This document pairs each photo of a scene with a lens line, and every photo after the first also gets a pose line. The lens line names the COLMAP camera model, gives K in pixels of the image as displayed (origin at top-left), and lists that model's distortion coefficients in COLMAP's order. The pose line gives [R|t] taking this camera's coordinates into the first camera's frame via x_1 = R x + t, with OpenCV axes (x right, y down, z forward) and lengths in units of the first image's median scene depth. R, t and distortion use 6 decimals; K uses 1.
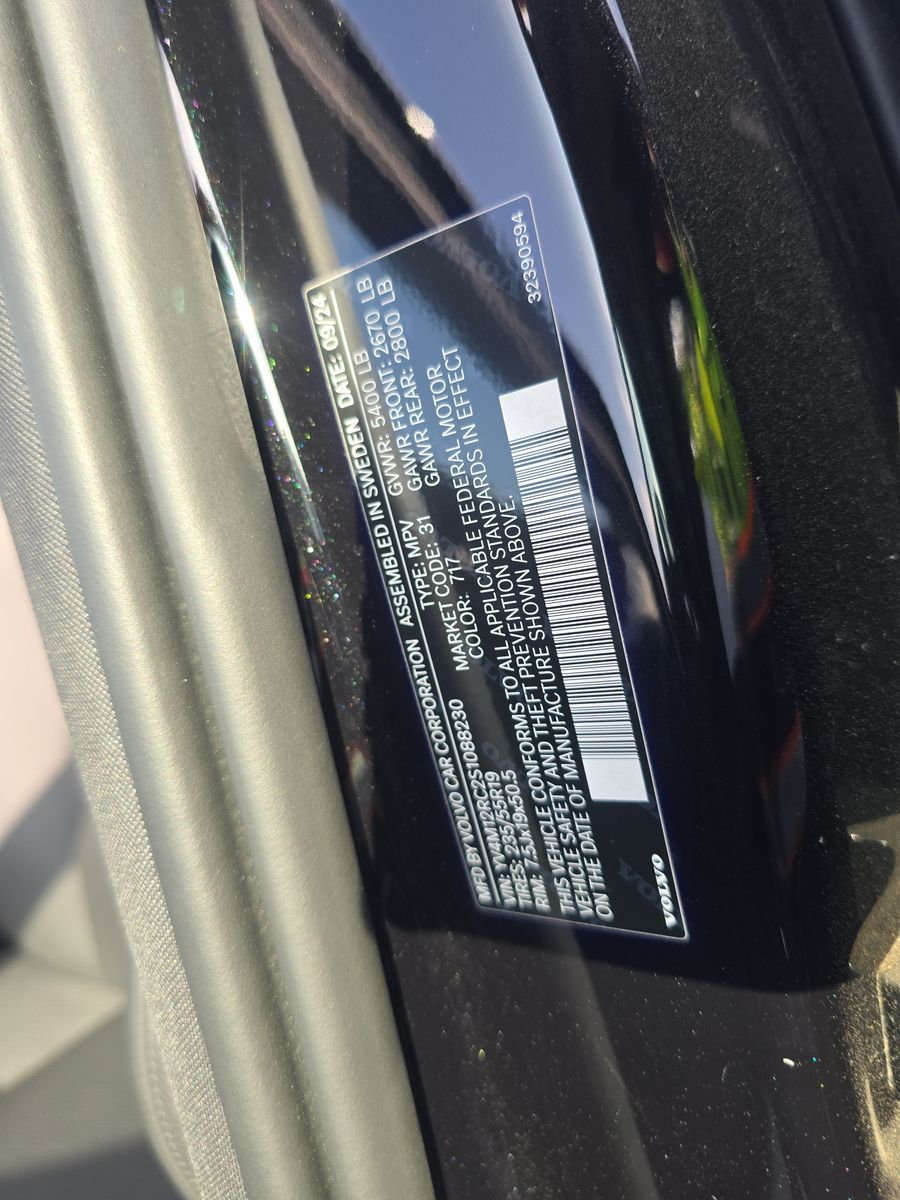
lens RADIAL K [[820.9, 0, 448.4], [0, 820.9, 598.3], [0, 0, 1]] dist [0.034034, -0.033353]
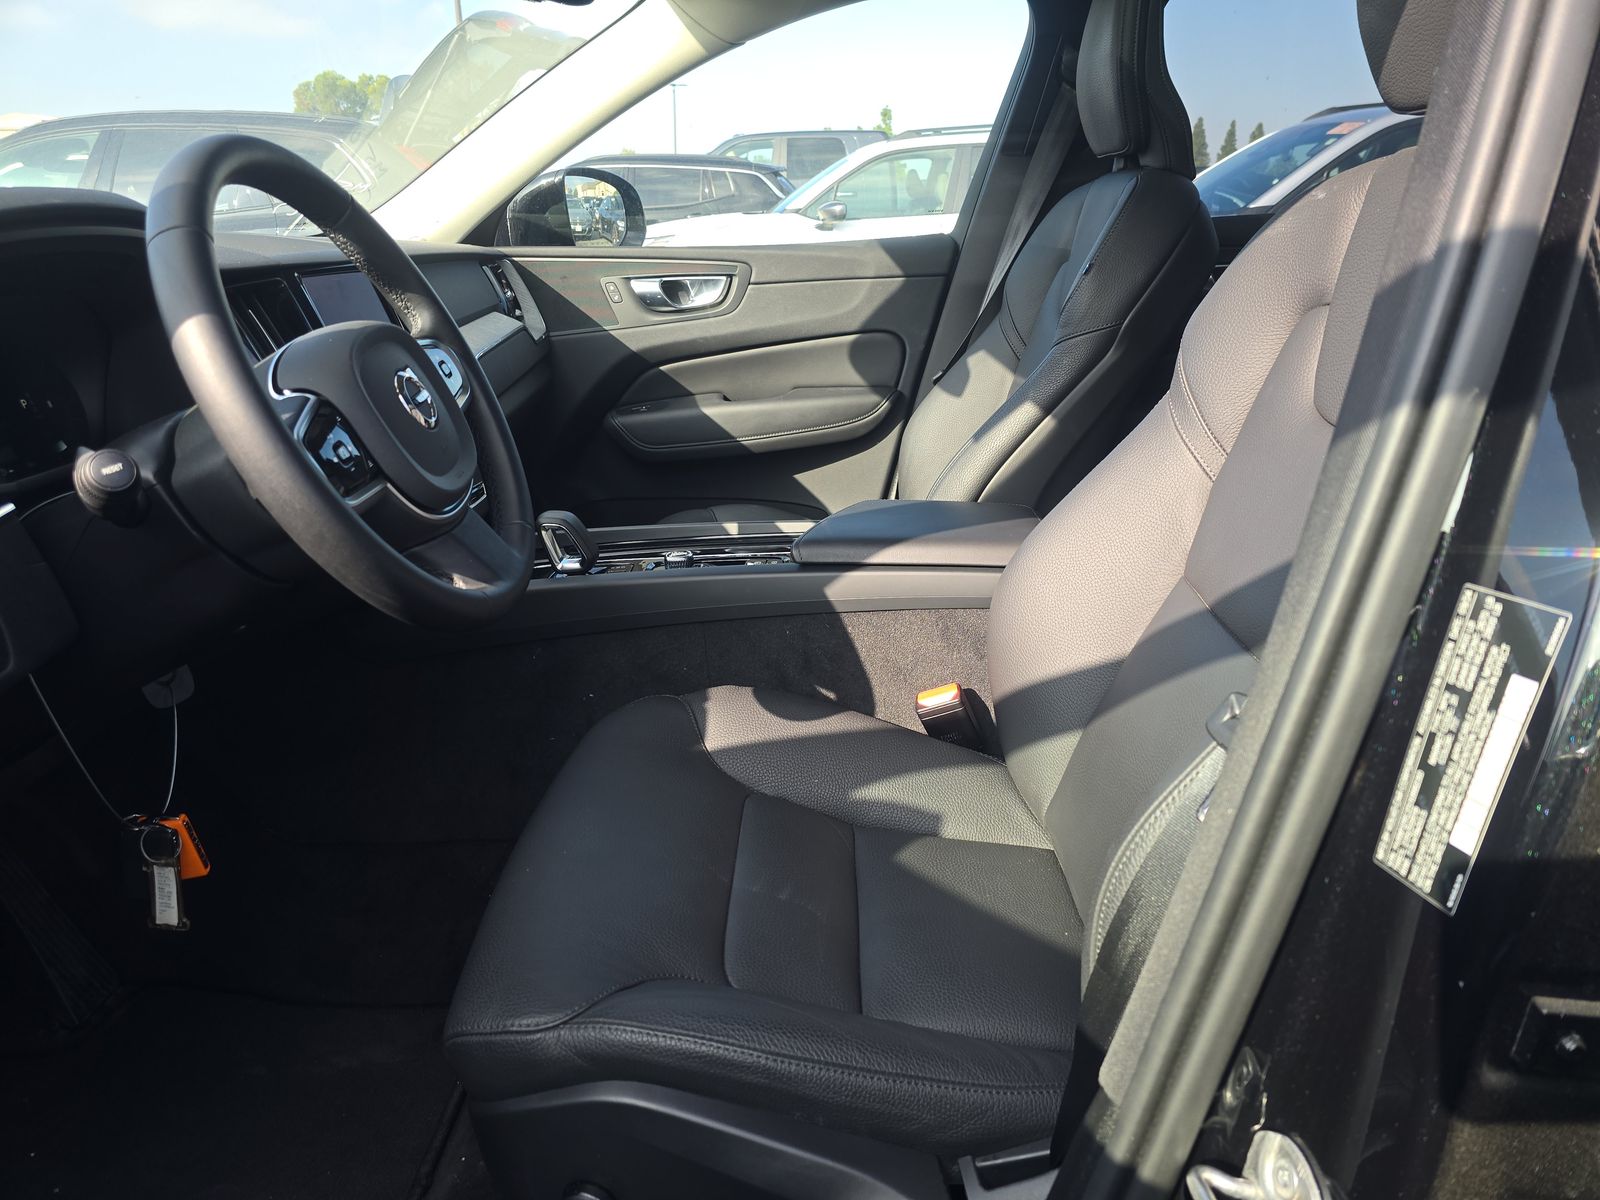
lens RADIAL K [[1094.5, 0, 803.1], [0, 1094.5, 599.1], [0, 0, 1]] dist [0.034034, -0.033353]
pose [[0.646155, 0.523230, -0.555620, 0.358388], [-0.474076, 0.845691, 0.245067, -0.221585], [0.598110, 0.105055, 0.794499, -2.544391]]
